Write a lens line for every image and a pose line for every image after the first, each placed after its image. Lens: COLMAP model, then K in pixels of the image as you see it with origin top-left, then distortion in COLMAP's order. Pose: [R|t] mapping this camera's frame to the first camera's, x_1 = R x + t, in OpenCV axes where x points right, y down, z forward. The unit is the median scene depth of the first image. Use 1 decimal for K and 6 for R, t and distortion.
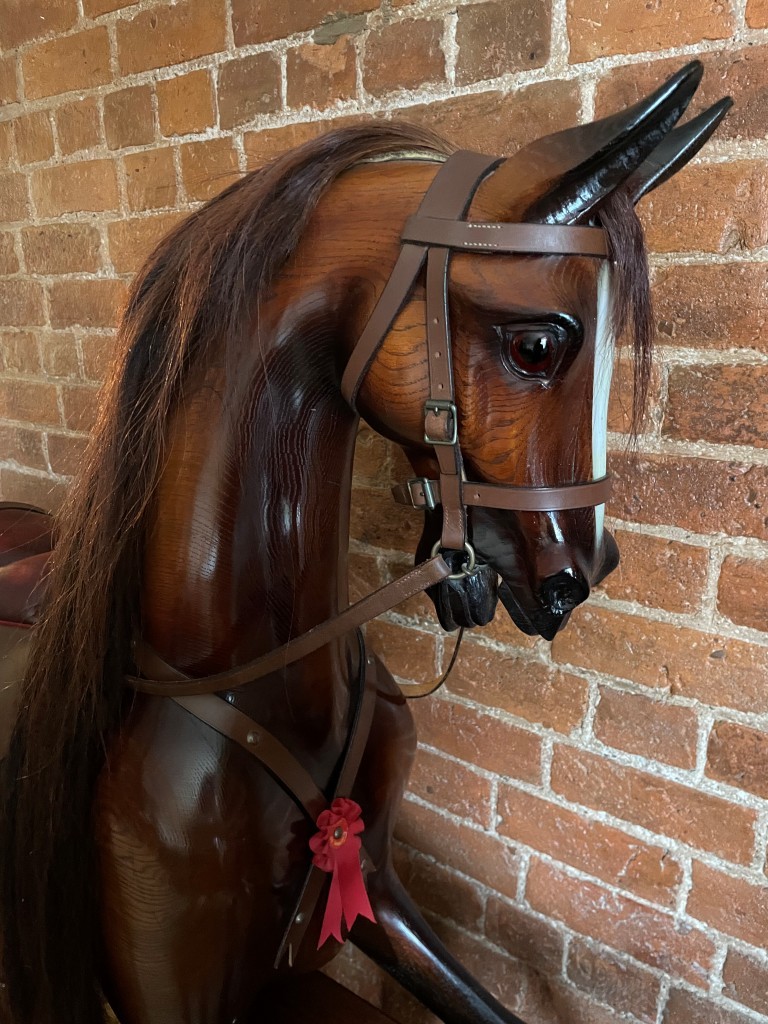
lens RADIAL K [[786.5, 0, 379.2], [0, 786.5, 502.0], [0, 0, 1]] dist [0.068338, -0.099319]
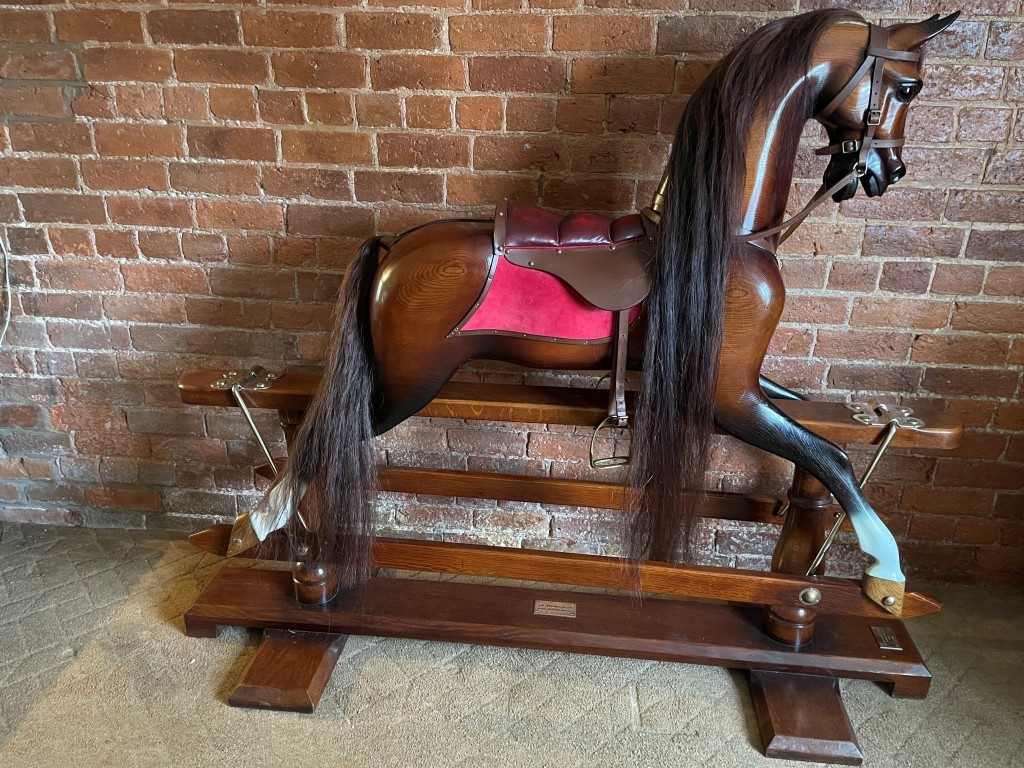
lens RADIAL K [[786.5, 0, 509.8], [0, 786.5, 388.3], [0, 0, 1]] dist [0.068338, -0.099319]
pose [[0.863385, -0.169869, 0.475090, -1.356111], [0.106857, 0.981823, 0.156861, 0.143630], [-0.493101, -0.084665, 0.865843, -0.512432]]
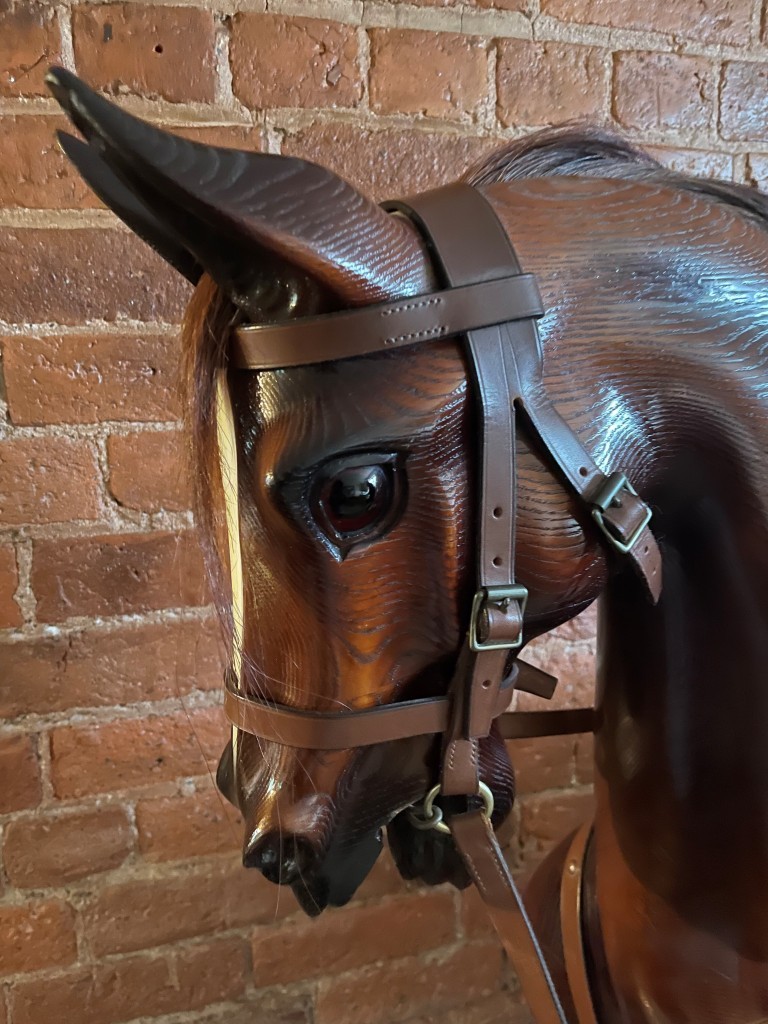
lens RADIAL K [[786.5, 0, 373.7], [0, 786.5, 513.5], [0, 0, 1]] dist [0.068338, -0.099319]
pose [[0.599037, -0.177917, 0.780705, -1.360615], [0.221029, 0.973862, 0.052340, -0.283664], [-0.769611, 0.141204, 0.622704, 1.040789]]
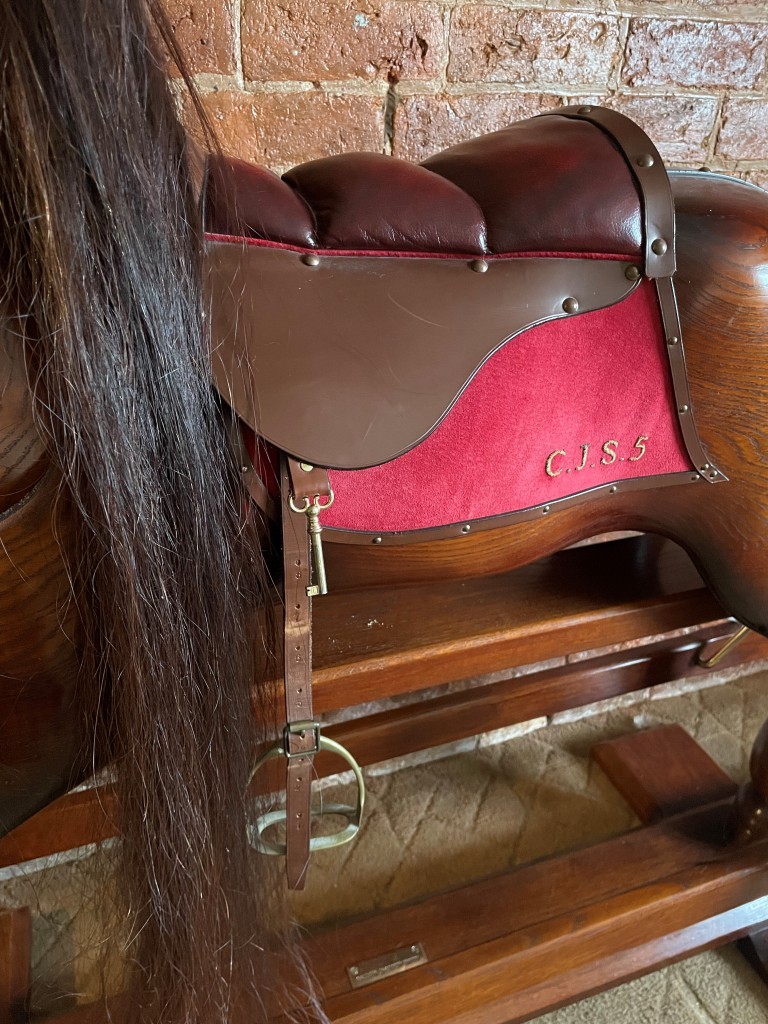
lens RADIAL K [[786.5, 0, 381.2], [0, 786.5, 510.6], [0, 0, 1]] dist [0.068338, -0.099319]
pose [[0.554412, -0.384099, 0.738305, -1.138321], [0.196876, 0.922478, 0.332075, 0.080546], [-0.808620, -0.038752, 0.587053, 0.662280]]
